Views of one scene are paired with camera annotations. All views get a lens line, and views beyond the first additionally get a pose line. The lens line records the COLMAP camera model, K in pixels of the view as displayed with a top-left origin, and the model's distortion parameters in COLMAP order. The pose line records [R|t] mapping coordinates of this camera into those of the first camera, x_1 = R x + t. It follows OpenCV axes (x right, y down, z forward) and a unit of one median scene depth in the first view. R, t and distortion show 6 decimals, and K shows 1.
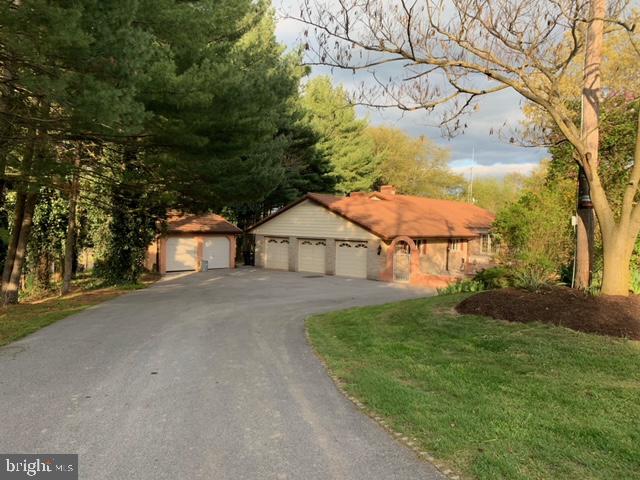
lens RADIAL K [[487.5, 0, 319.8], [0, 487.5, 239.5], [0, 0, 1]] dist [0.042110, -0.039236]
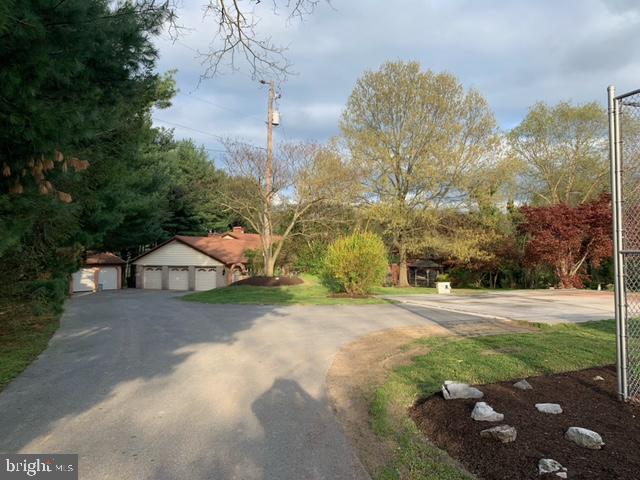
lens RADIAL K [[487.5, 0, 319.8], [0, 487.5, 241.1], [0, 0, 1]] dist [0.042110, -0.039236]
pose [[0.967085, -0.012828, 0.254128, 0.020565], [0.028716, 0.997850, -0.058909, 0.019939], [-0.252827, 0.064268, 0.965375, -0.508455]]
